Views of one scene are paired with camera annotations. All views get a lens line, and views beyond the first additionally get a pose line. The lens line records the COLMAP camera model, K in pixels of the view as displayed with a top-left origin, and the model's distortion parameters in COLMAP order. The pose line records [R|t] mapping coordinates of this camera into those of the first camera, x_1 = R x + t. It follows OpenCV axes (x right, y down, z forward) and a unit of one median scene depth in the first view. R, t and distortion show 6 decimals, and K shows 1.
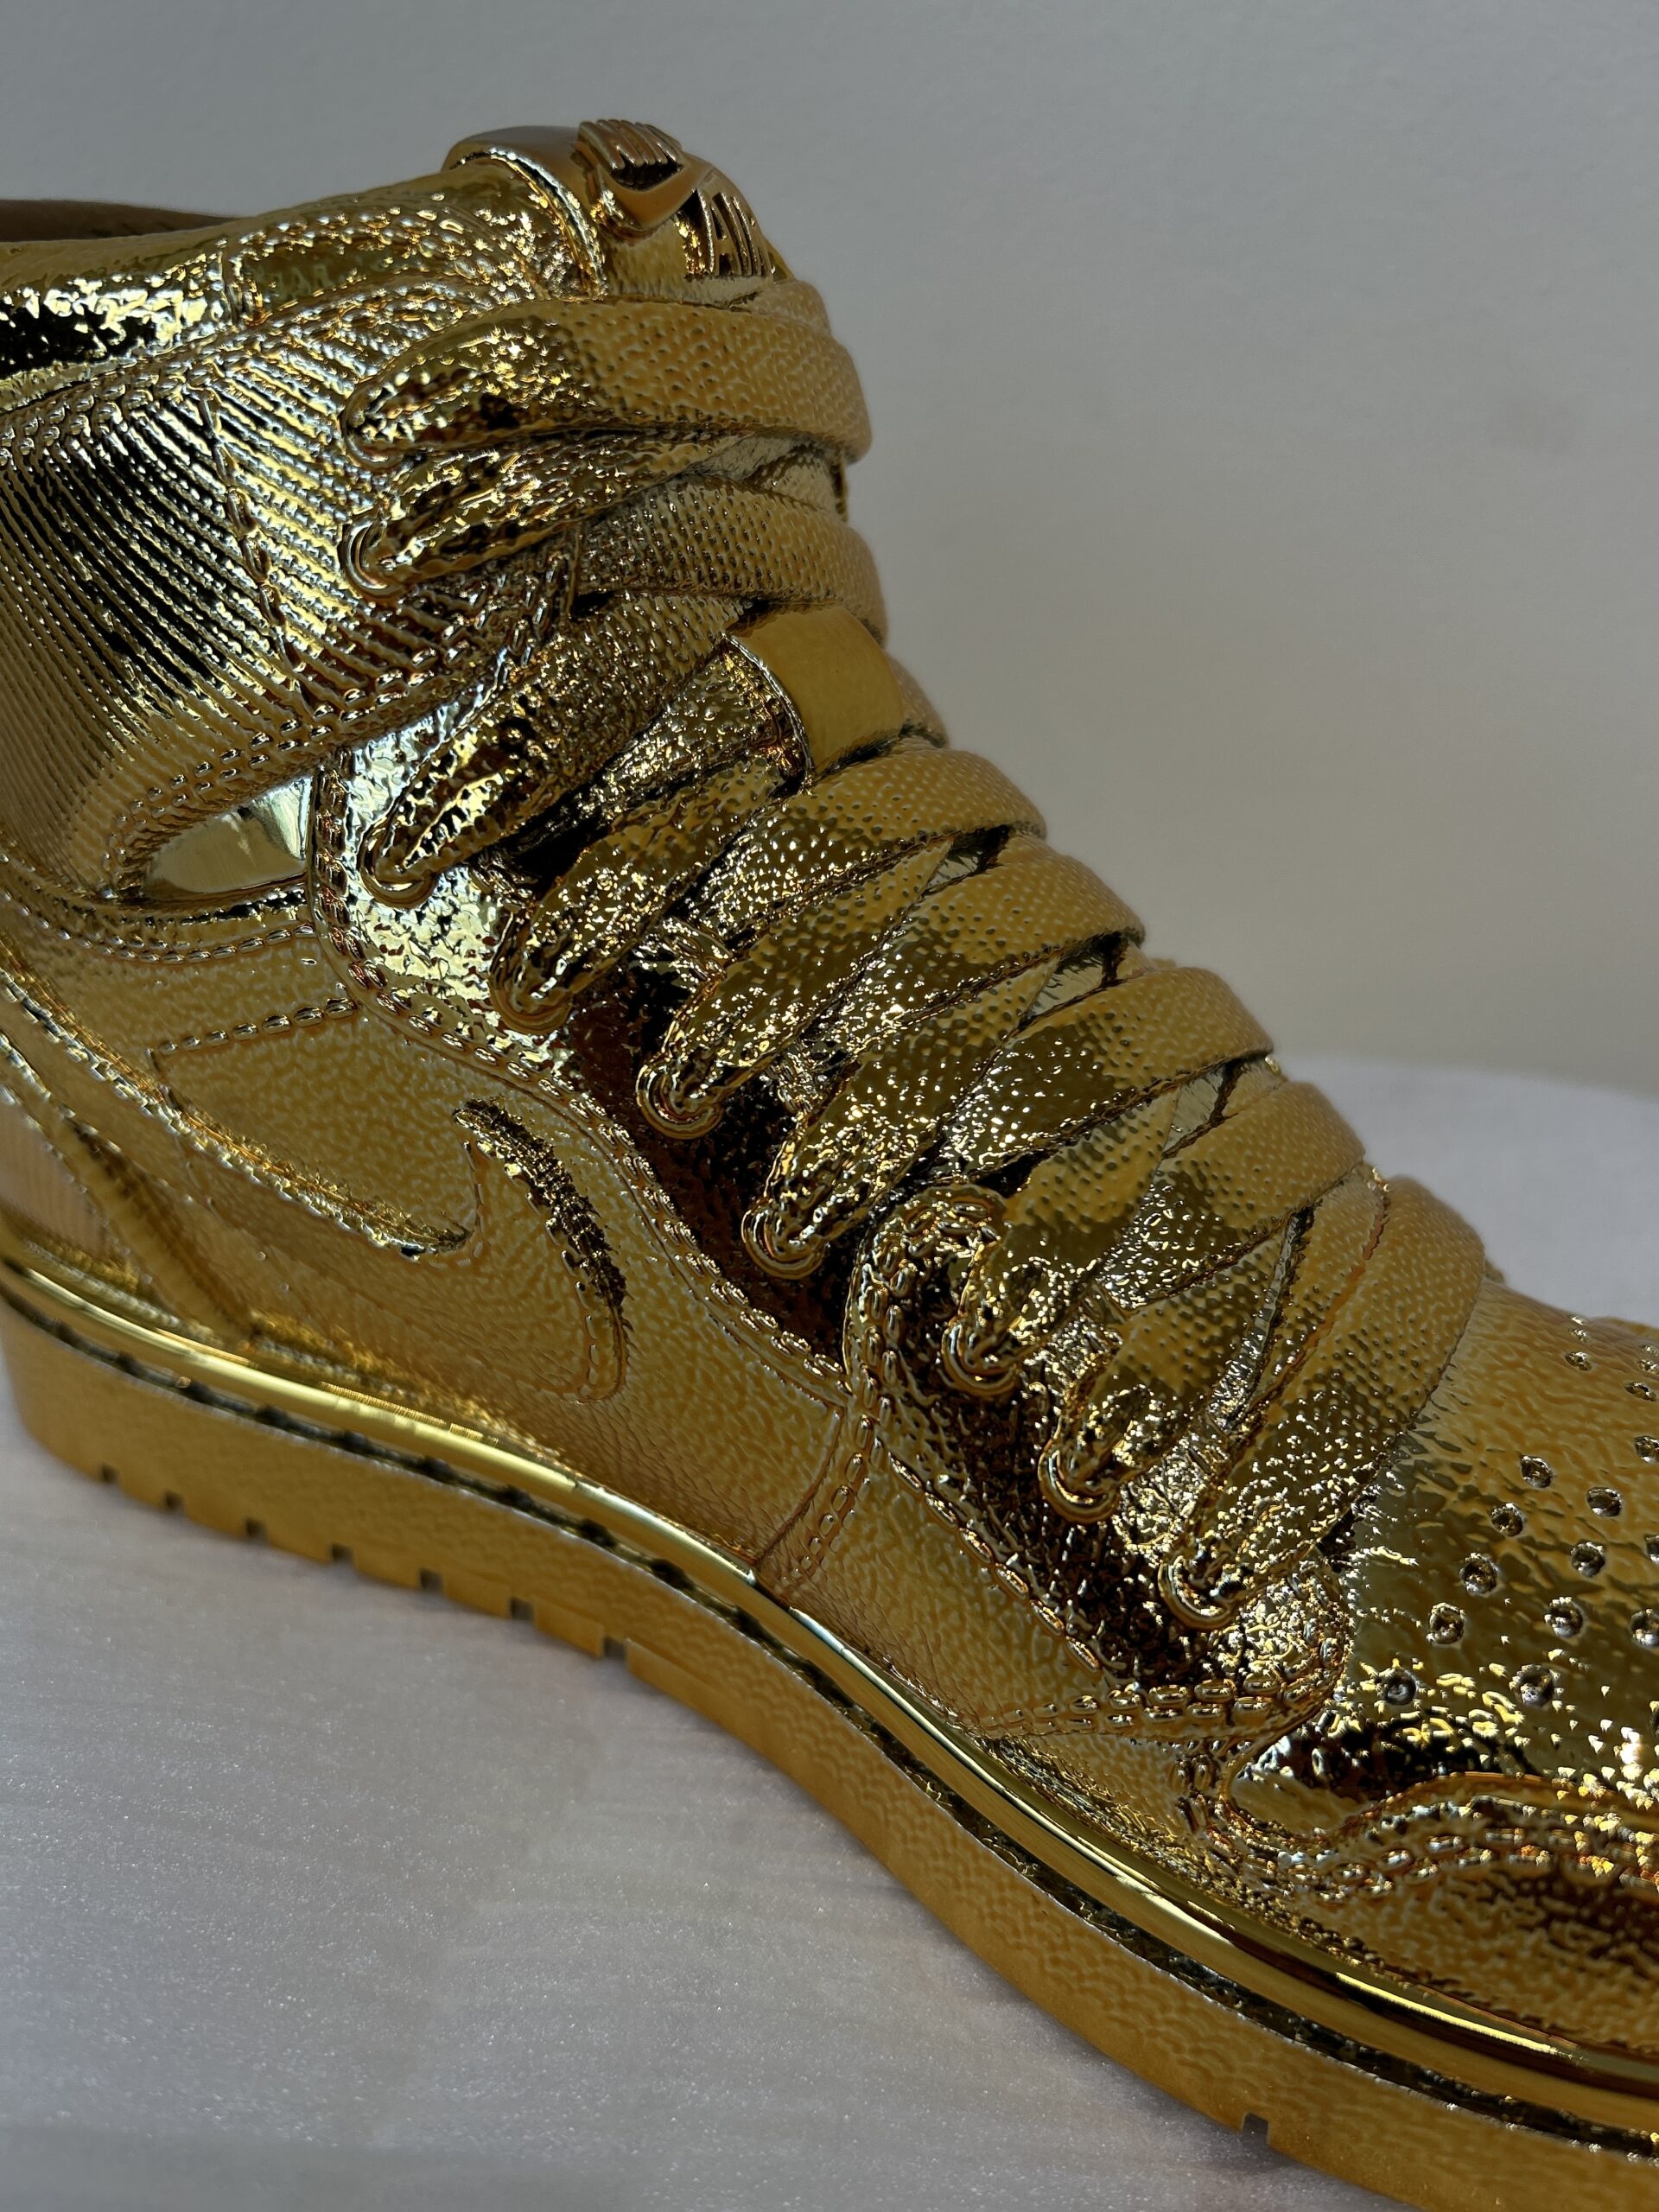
lens RADIAL K [[2477.3, 0, 1005.0], [0, 2477.3, 1317.1], [0, 0, 1]] dist [0.098854, -0.411092]
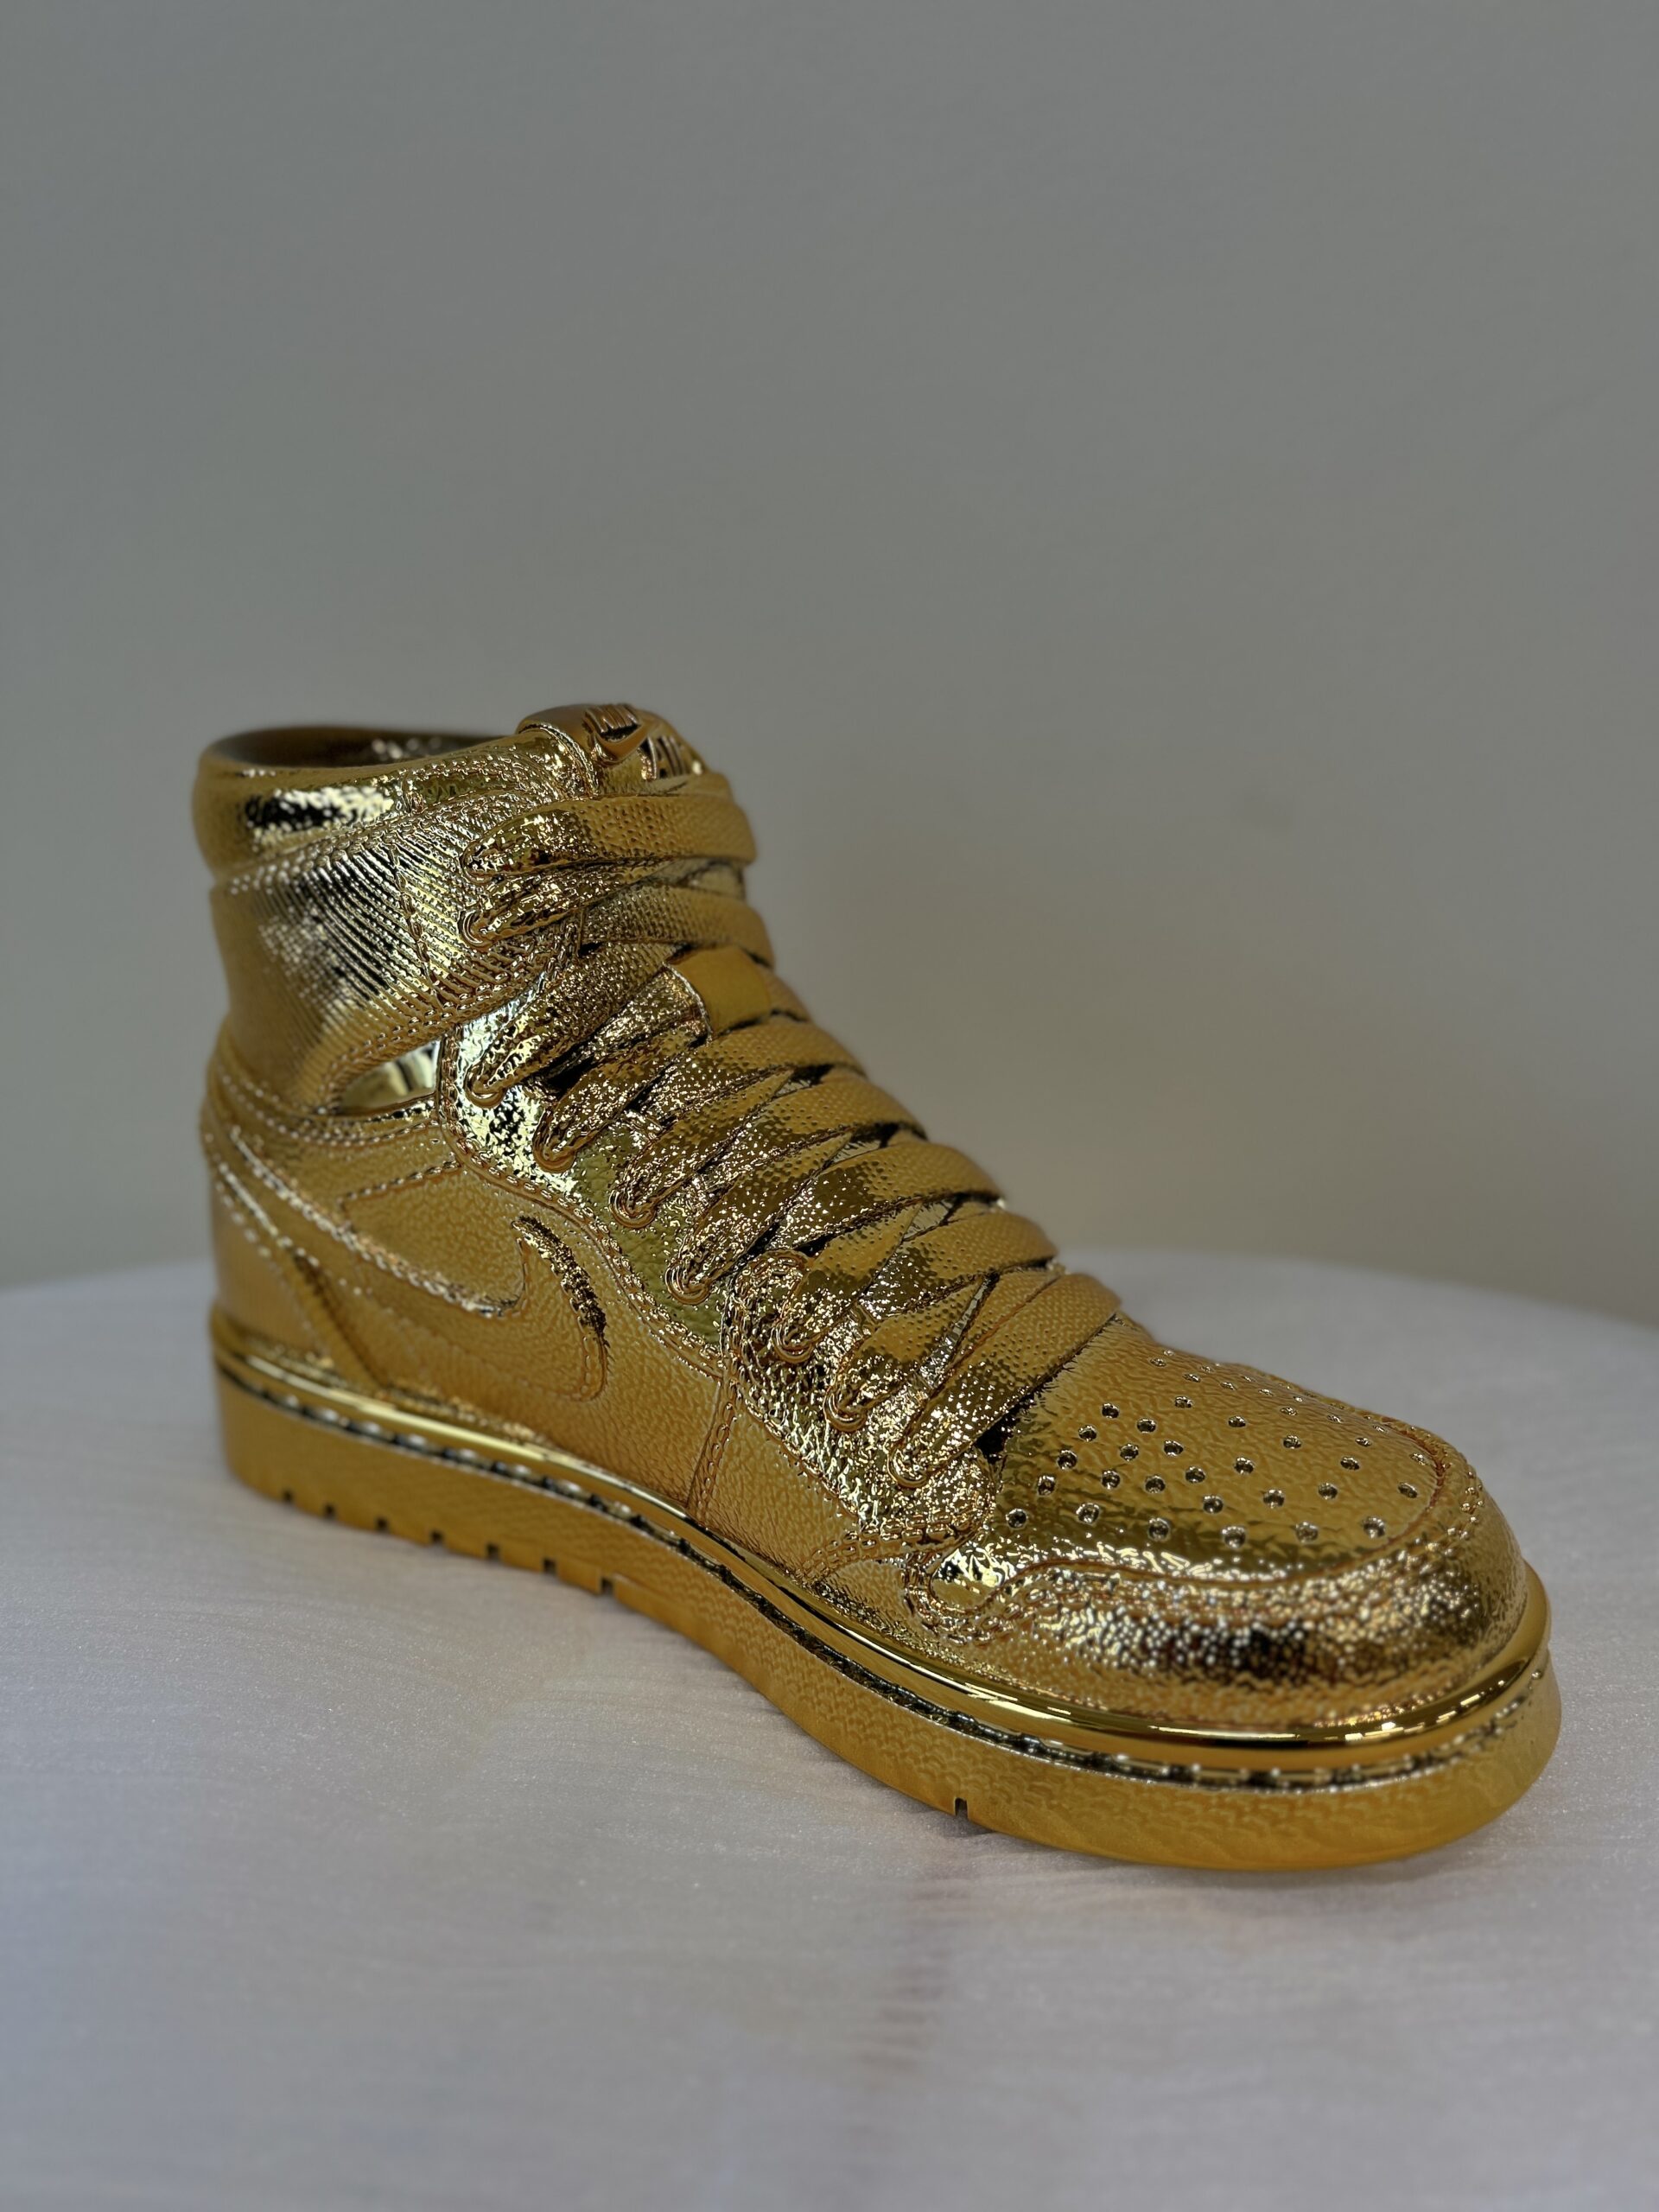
lens RADIAL K [[1670.7, 0, 829.5], [0, 1670.7, 1106.0], [0, 0, 1]] dist [0.092206, -0.000268]
pose [[0.999261, -0.014291, -0.035694, 0.059772], [0.007688, 0.983876, -0.178686, 0.061428], [0.037672, 0.178279, 0.983259, -0.227181]]
